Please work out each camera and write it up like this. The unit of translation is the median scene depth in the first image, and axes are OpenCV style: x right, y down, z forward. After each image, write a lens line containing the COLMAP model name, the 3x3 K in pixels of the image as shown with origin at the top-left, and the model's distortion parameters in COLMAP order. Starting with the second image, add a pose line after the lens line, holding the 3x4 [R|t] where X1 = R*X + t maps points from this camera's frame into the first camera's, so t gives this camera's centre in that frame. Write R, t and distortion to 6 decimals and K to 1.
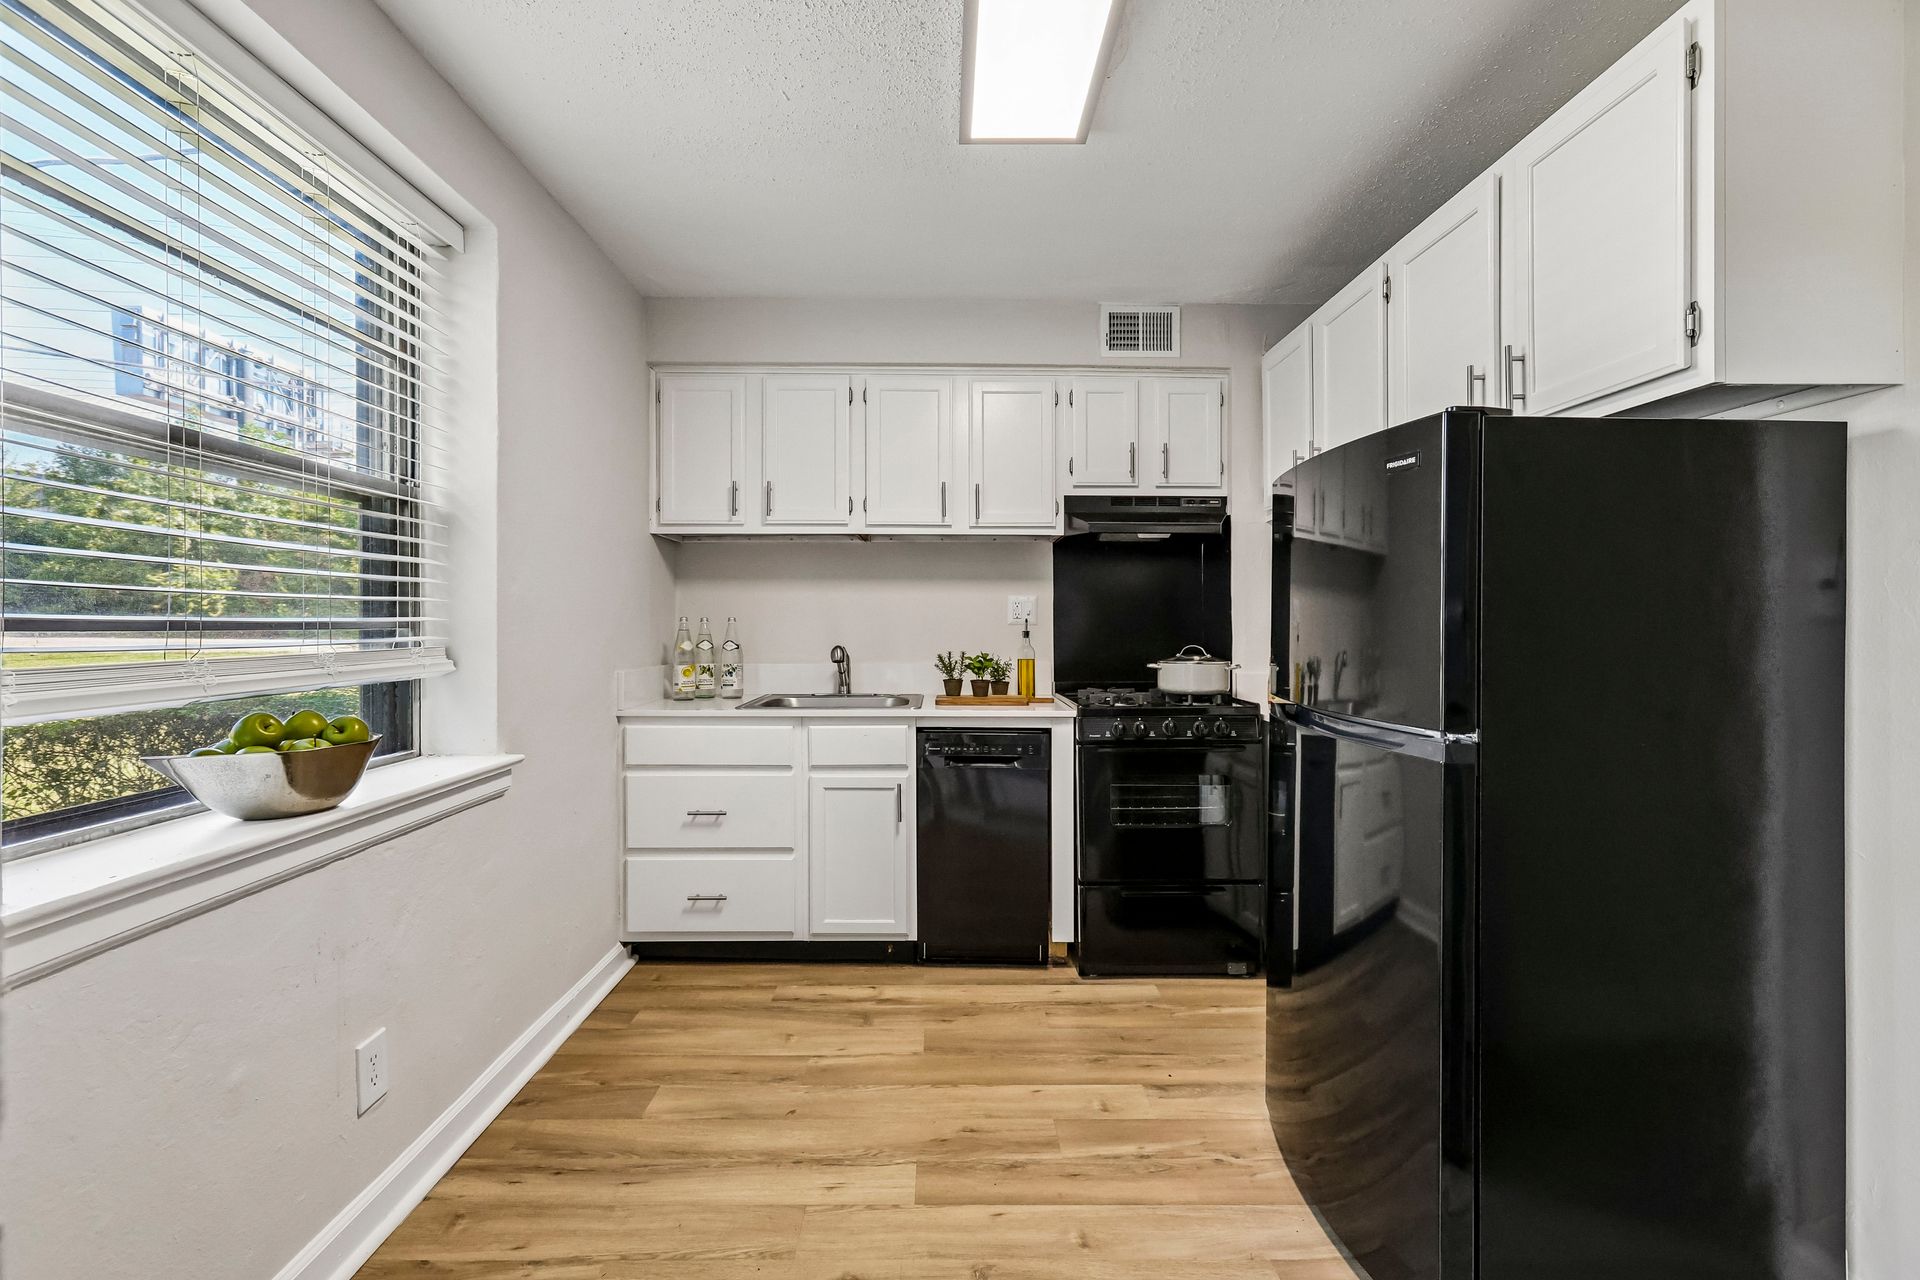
lens RADIAL K [[856.6, 0, 948.7], [0, 856.6, 630.9], [0, 0, 1]] dist [0.002287, 0.000615]
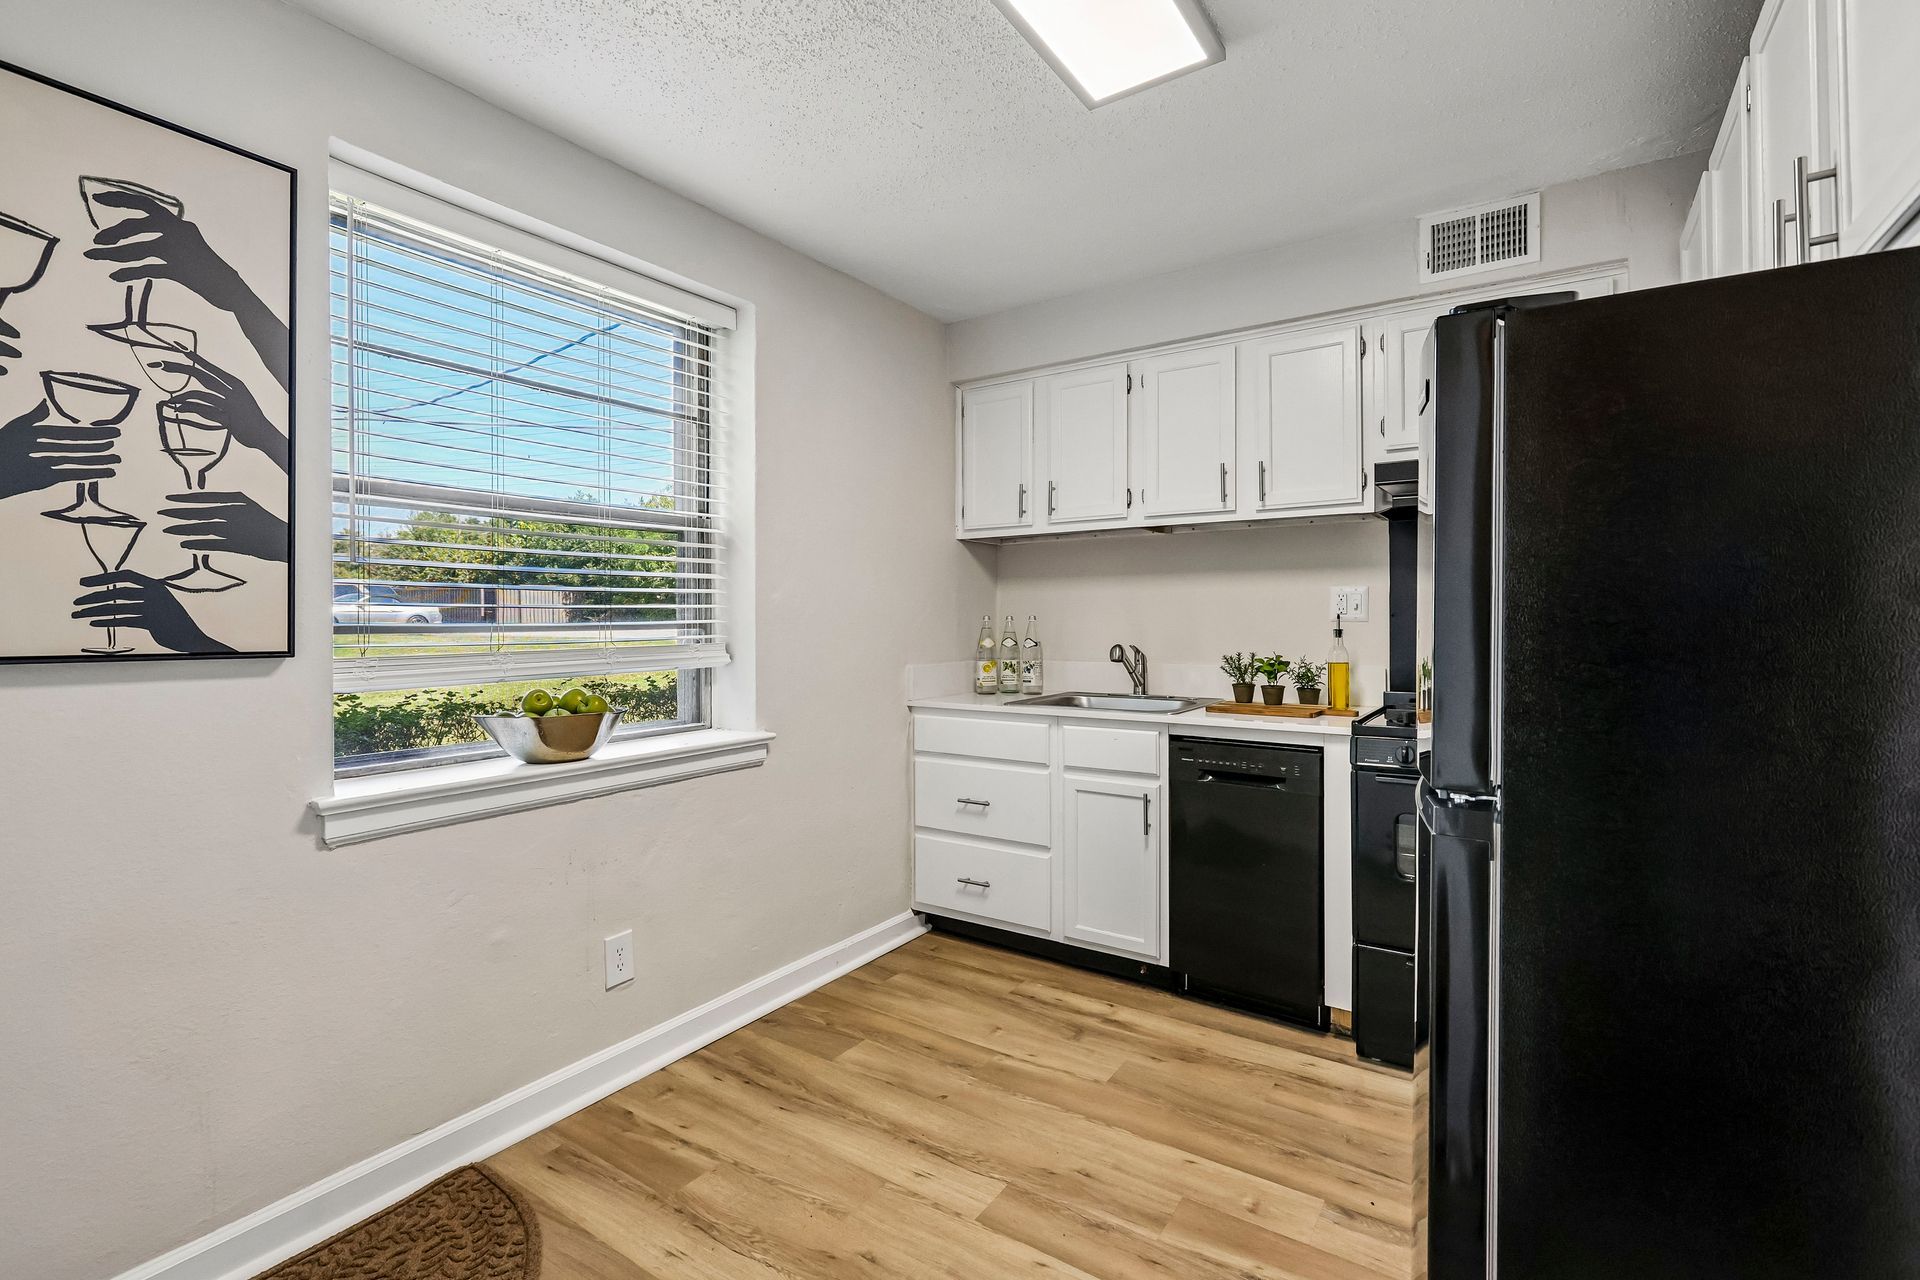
lens RADIAL K [[872.9, 0, 957.6], [0, 872.9, 616.5], [0, 0, 1]] dist [-0.000295, 0.000589]
pose [[0.820955, -0.007747, -0.570941, 0.318170], [0.002590, 0.999948, -0.009844, -0.005524], [0.570988, 0.006603, 0.820932, 0.103407]]
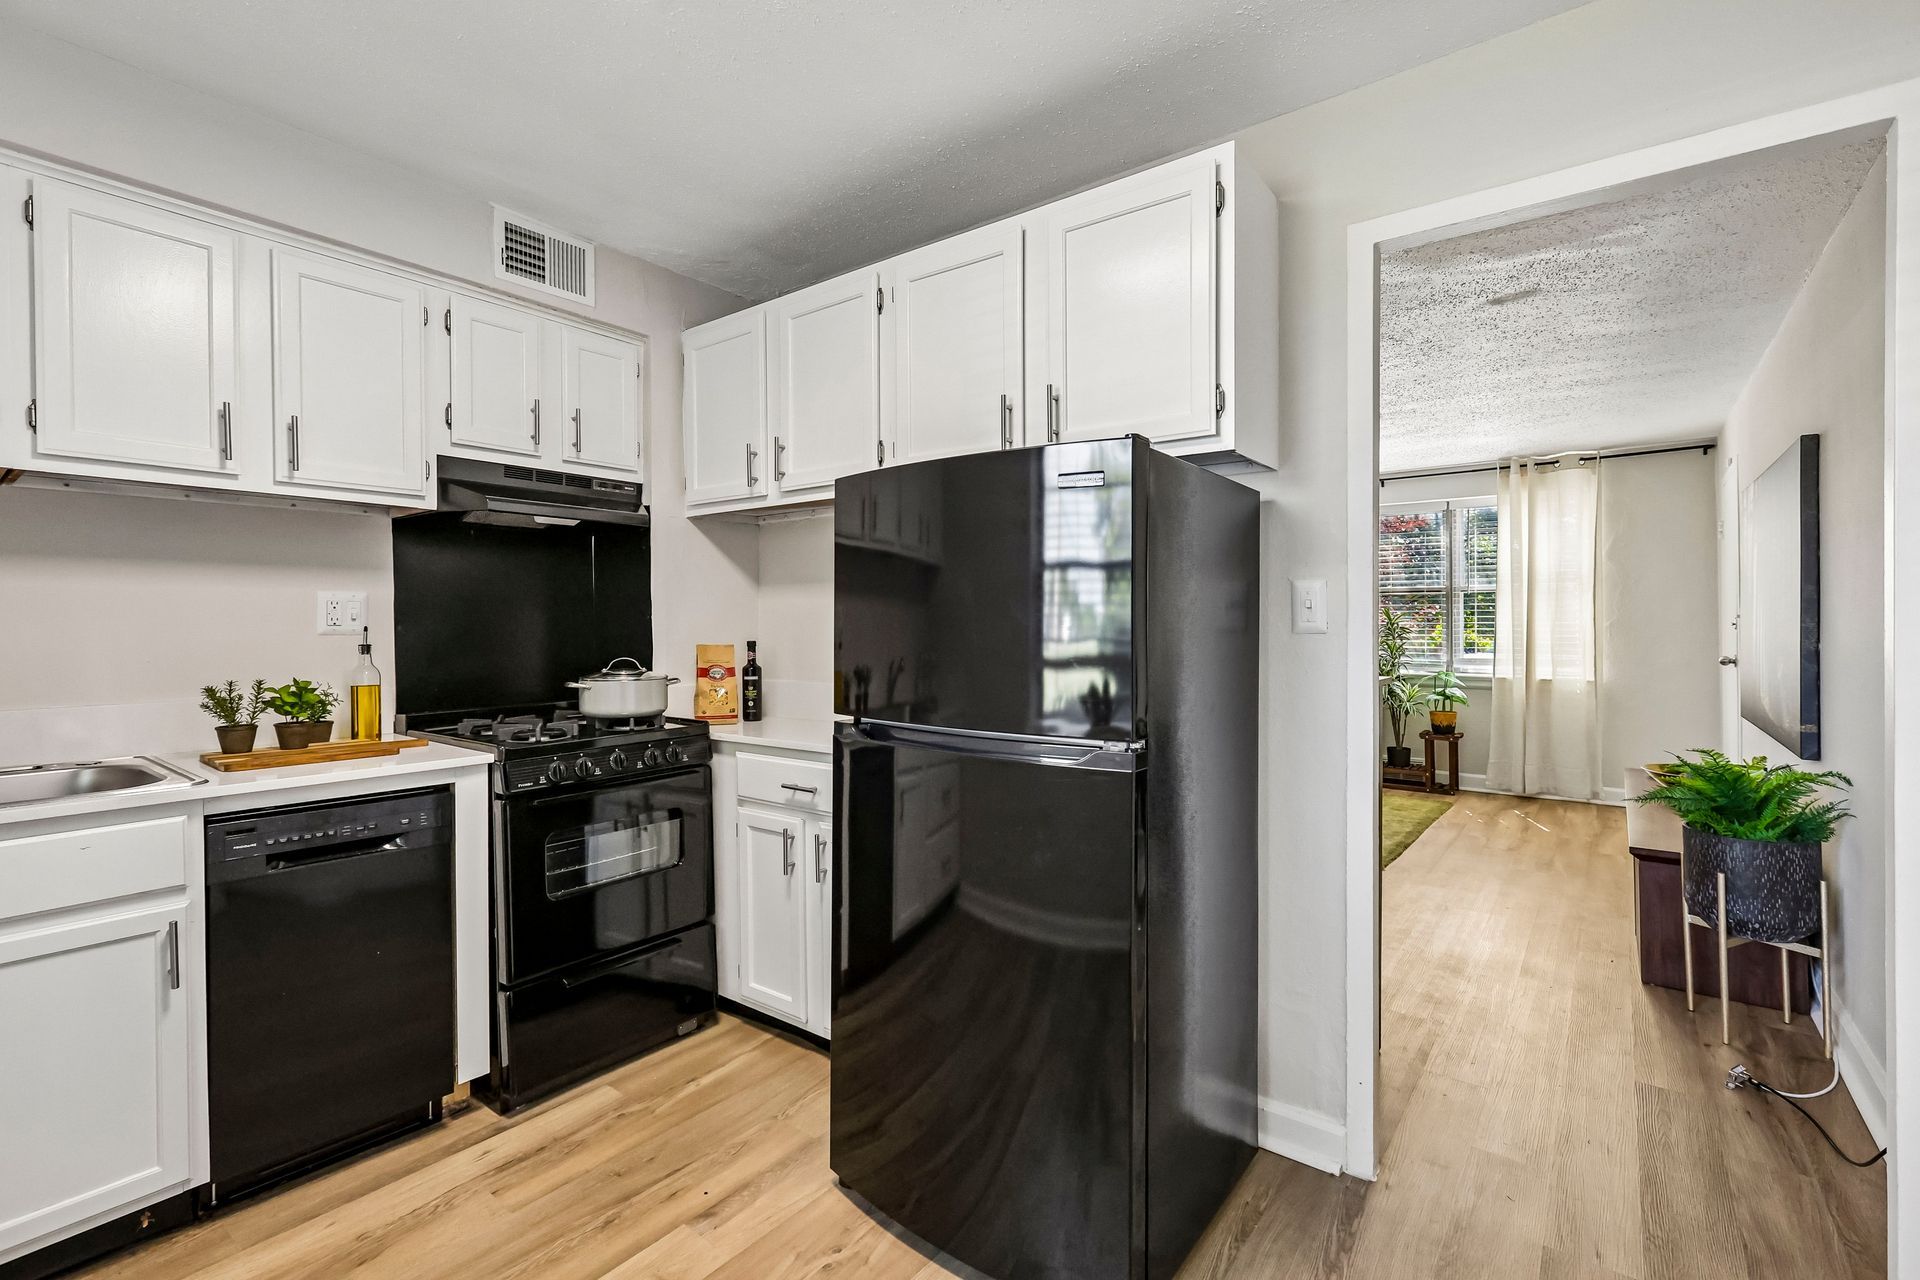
lens RADIAL K [[856.6, 0, 948.7], [0, 856.6, 630.9], [0, 0, 1]] dist [0.002287, 0.000615]
pose [[0.625351, -0.009486, 0.780286, -0.177935], [0.007751, 0.999952, 0.005944, -0.012762], [-0.780305, 0.002331, 0.625395, 0.245186]]
